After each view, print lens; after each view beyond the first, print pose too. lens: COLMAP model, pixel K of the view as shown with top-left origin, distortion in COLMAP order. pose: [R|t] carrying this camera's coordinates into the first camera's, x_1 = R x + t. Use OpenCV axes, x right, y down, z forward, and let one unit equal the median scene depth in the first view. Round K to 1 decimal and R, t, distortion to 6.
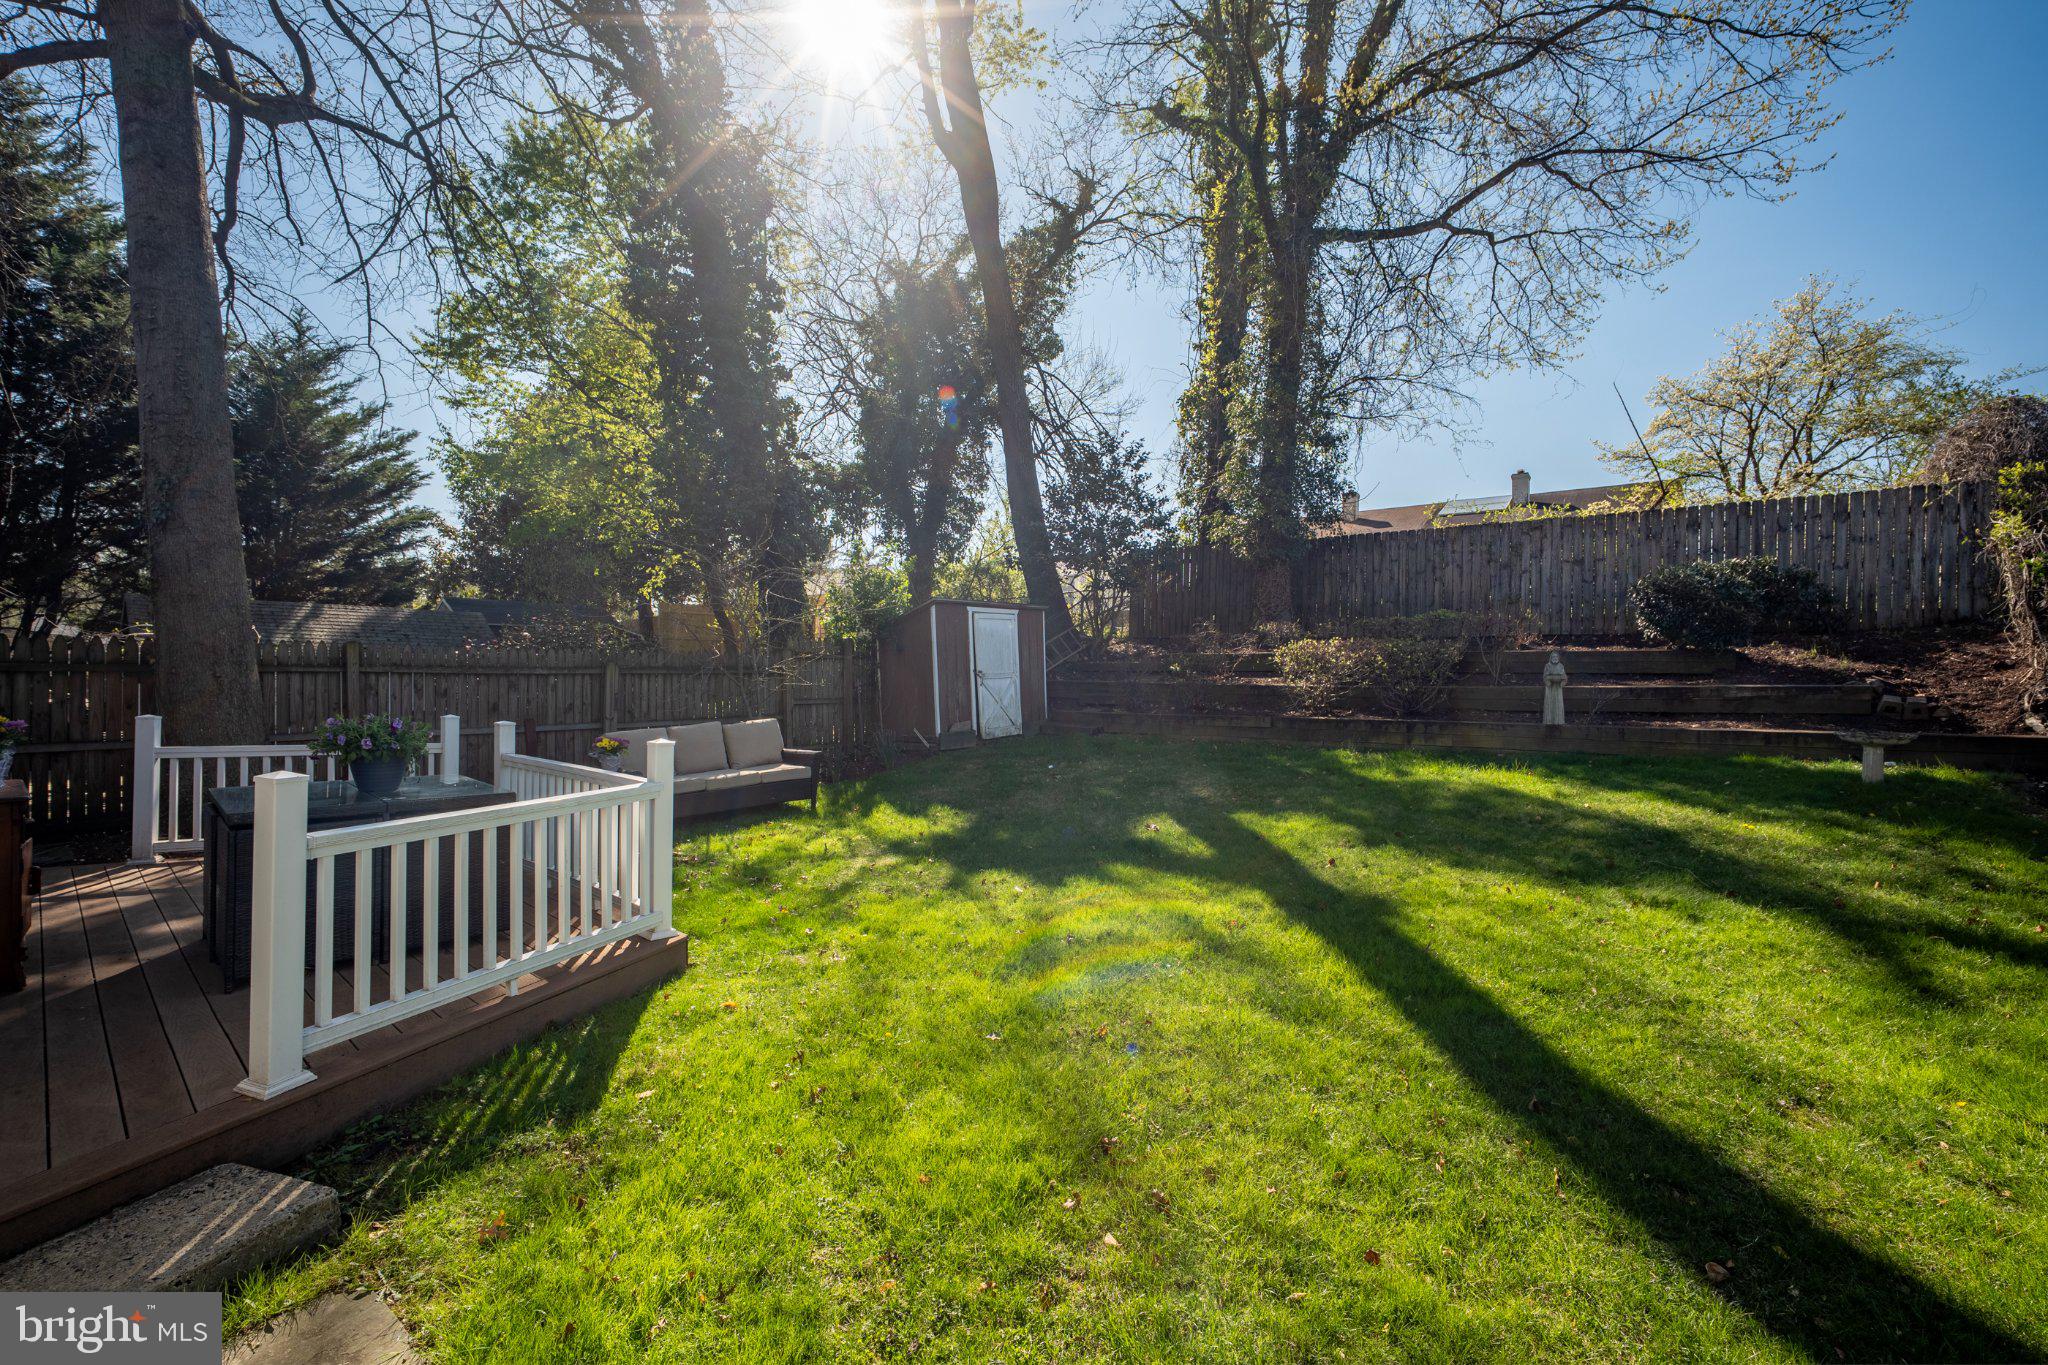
lens RADIAL K [[872.1, 0, 1024.0], [0, 872.1, 682.5], [0, 0, 1]] dist [-0.035591, 0.014470]
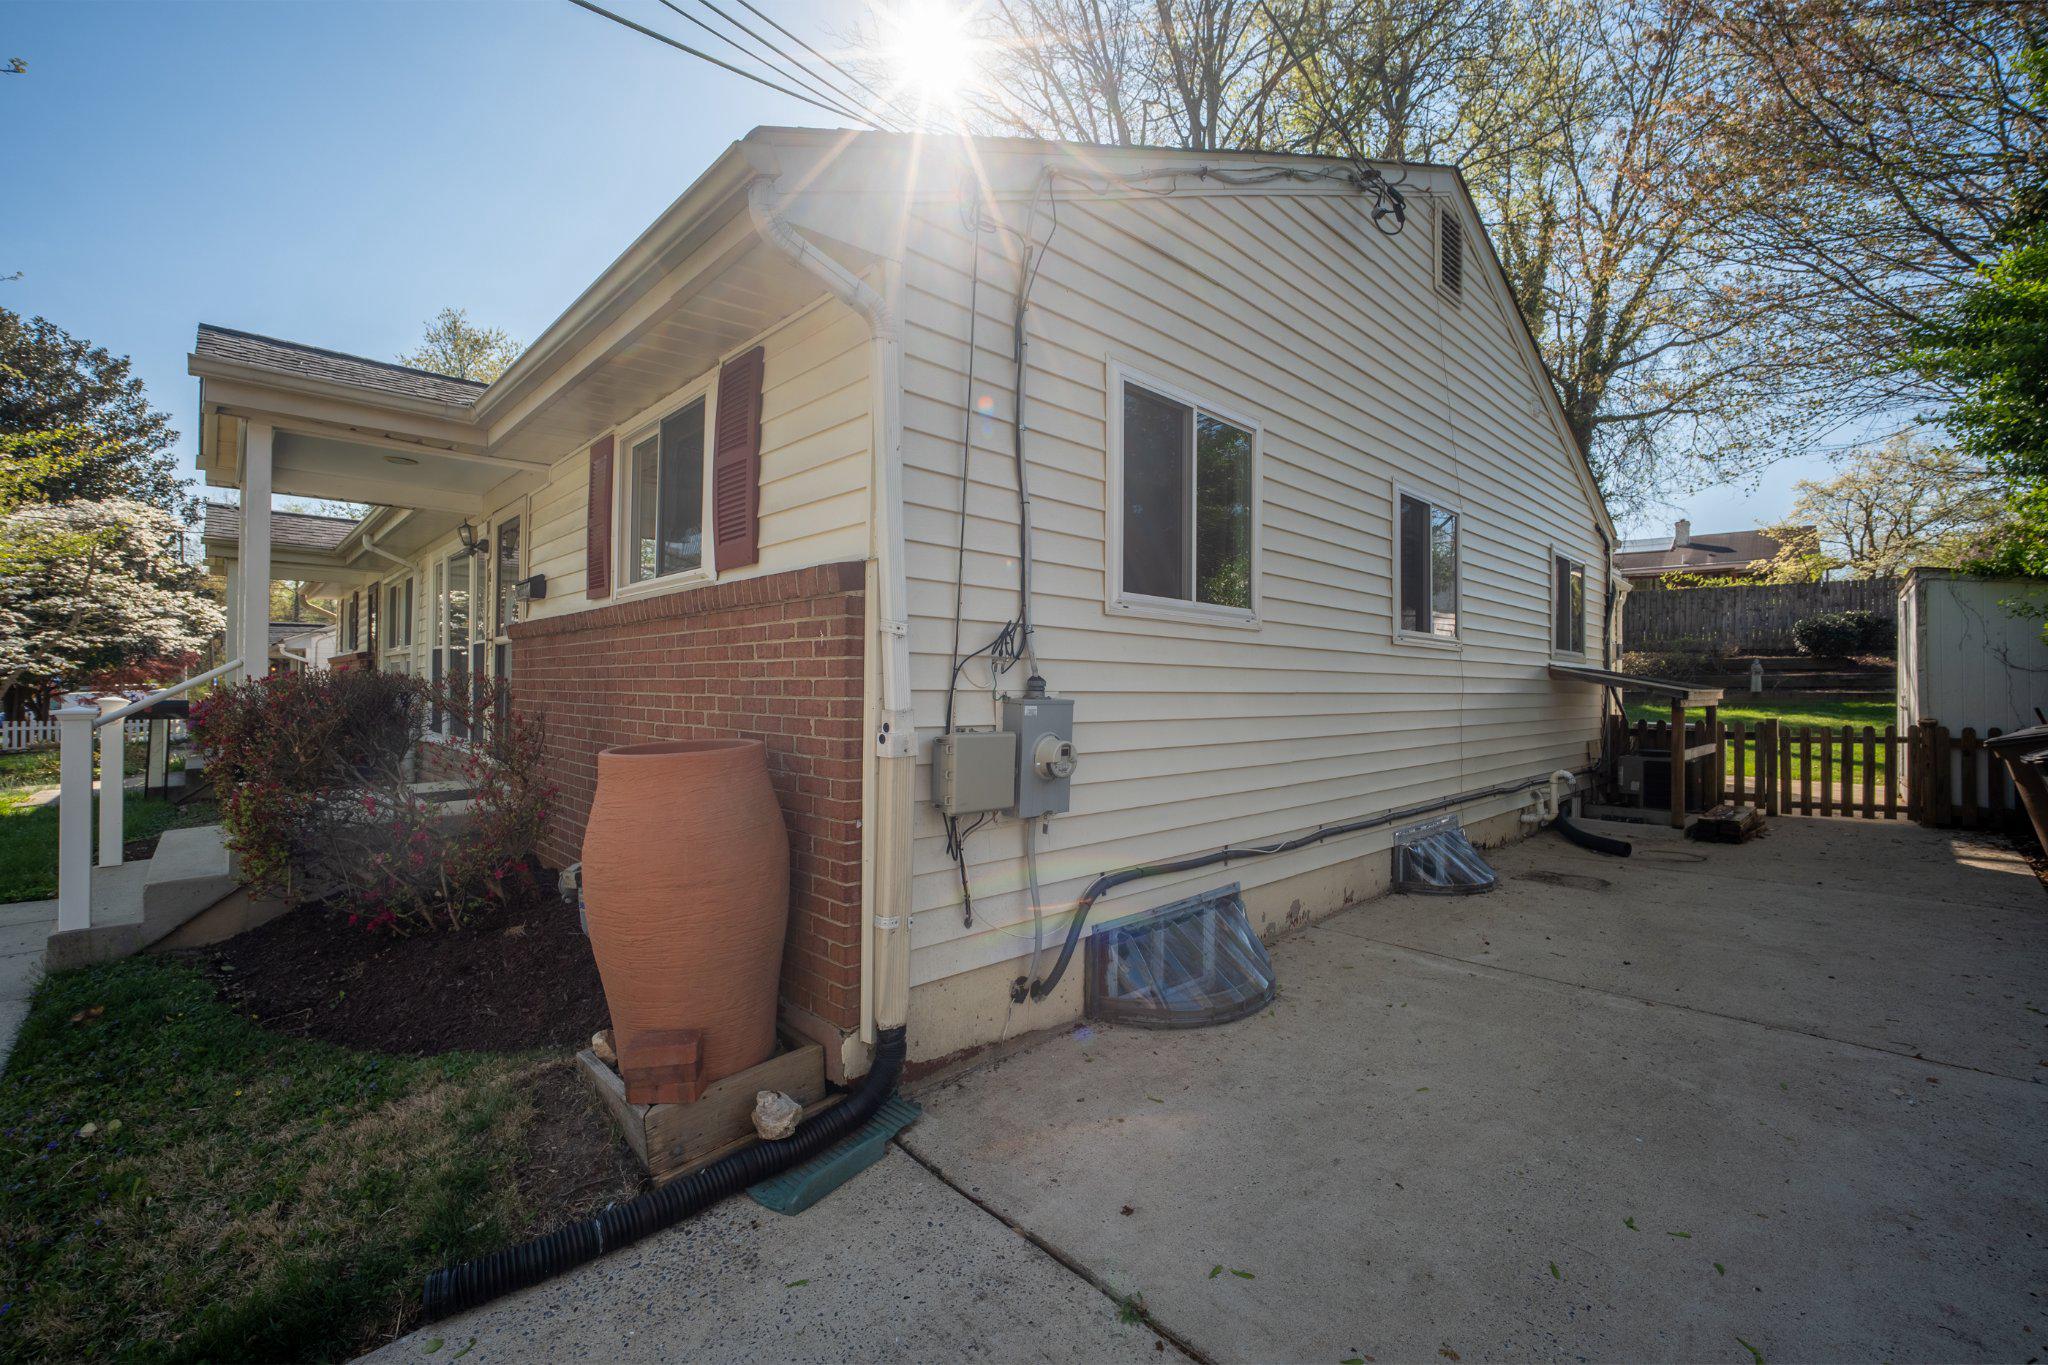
lens RADIAL K [[866.4, 0, 1021.1], [0, 866.4, 688.2], [0, 0, 1]] dist [-0.034764, 0.013040]
pose [[0.995238, 0.000080, -0.097470, -0.692224], [-0.000411, 0.999994, -0.003376, 0.031699], [0.097469, 0.003400, 0.995233, -0.891461]]
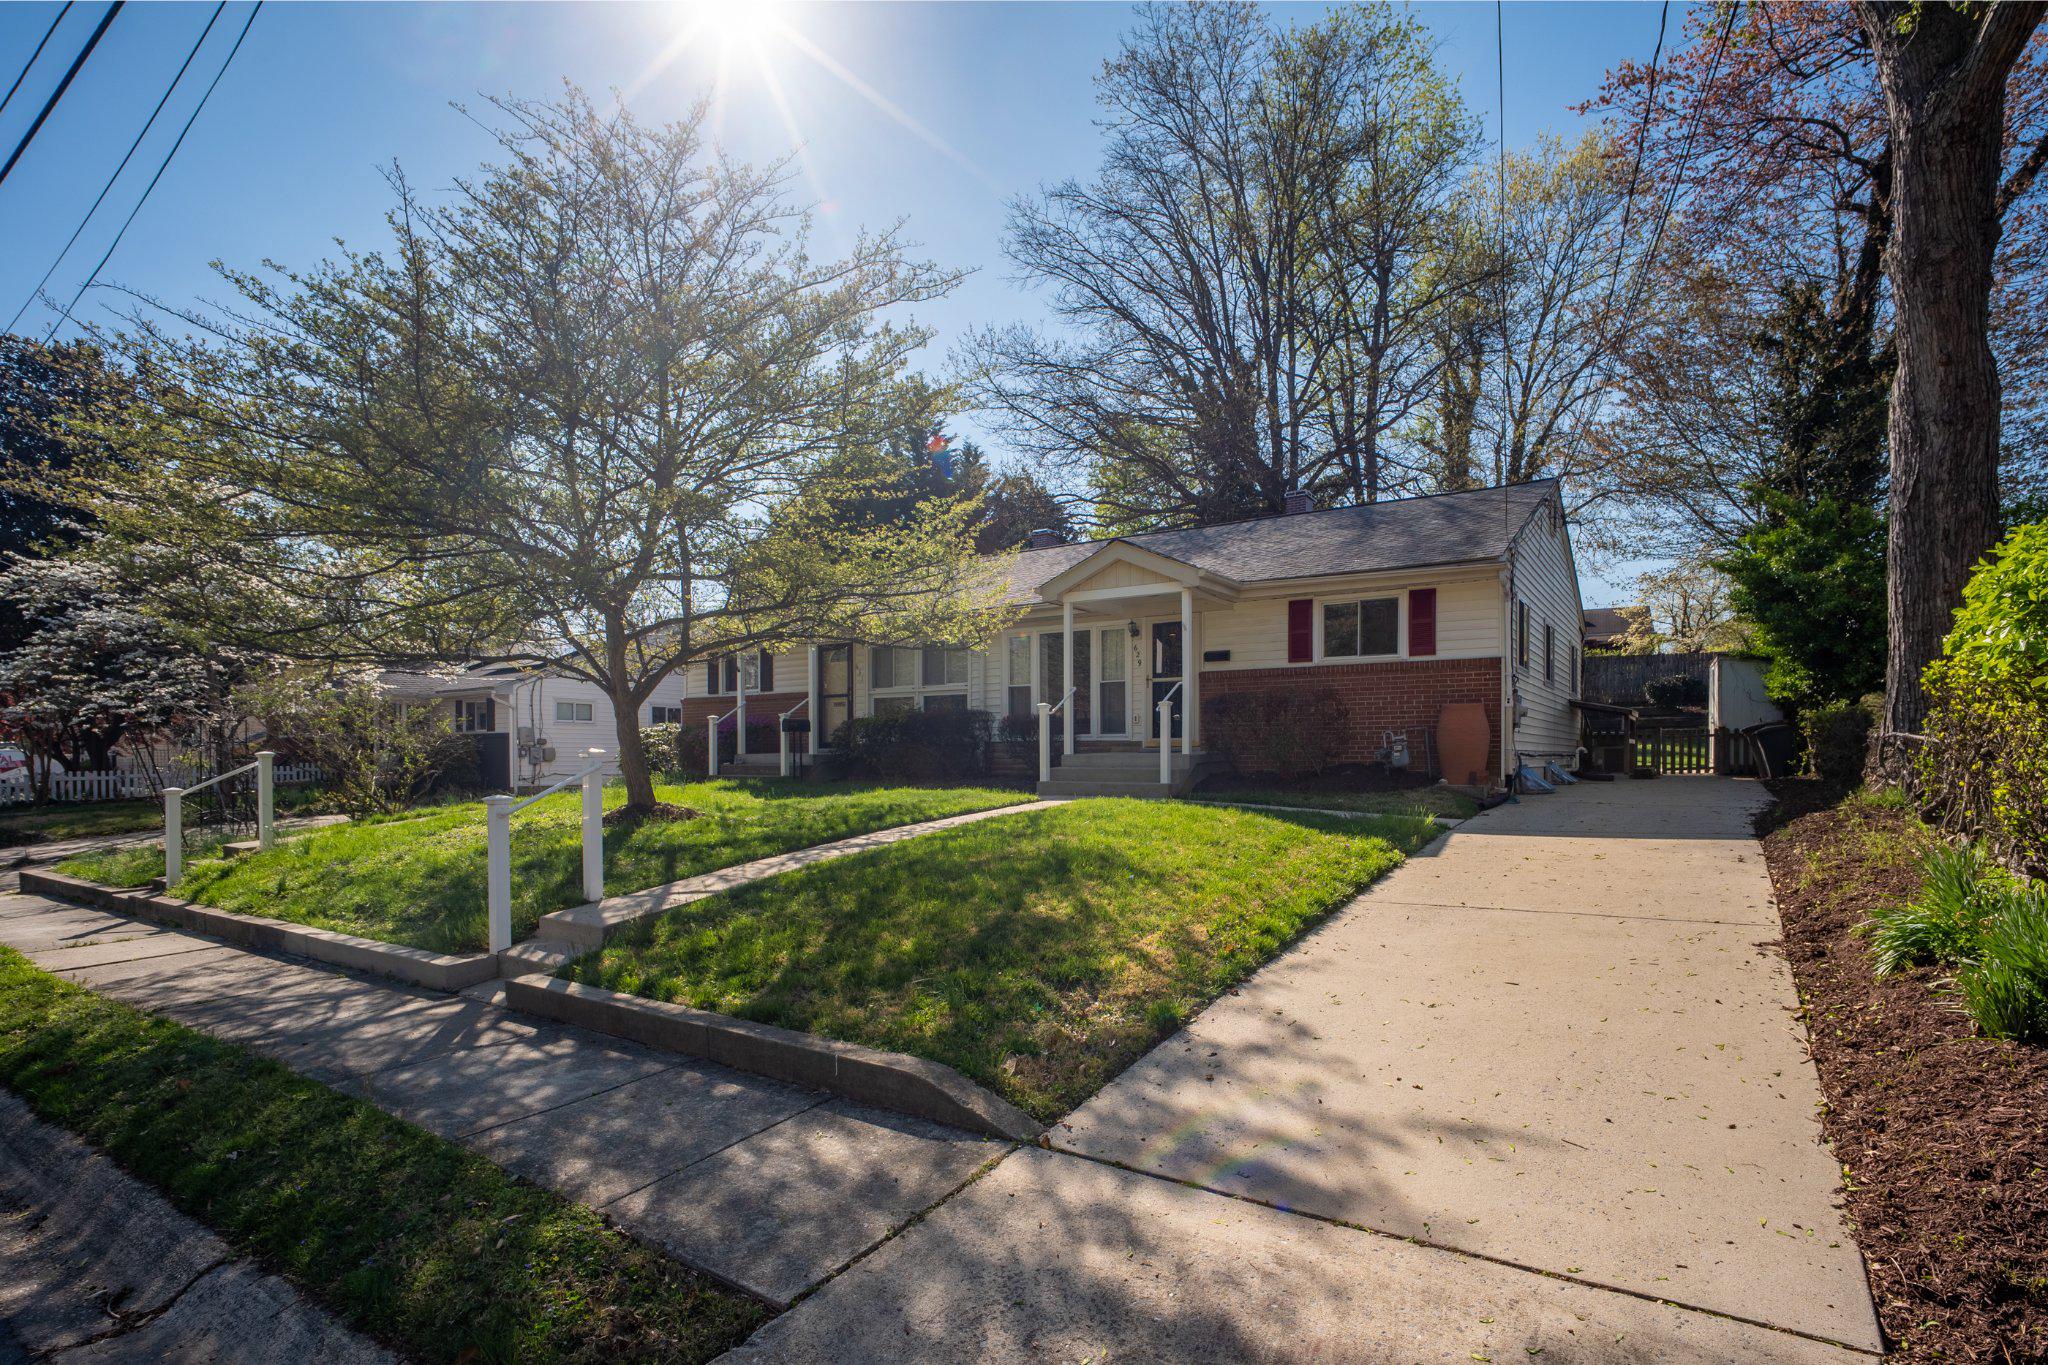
lens RADIAL K [[1009.6, 0, 1062.9], [0, 1009.6, 759.6], [0, 0, 1]] dist [-0.022873, 0.000323]
pose [[0.989148, -0.009333, 0.146627, -1.420321], [0.009276, 0.999956, 0.001071, 0.103685], [-0.146631, 0.000301, 0.989191, -1.692525]]
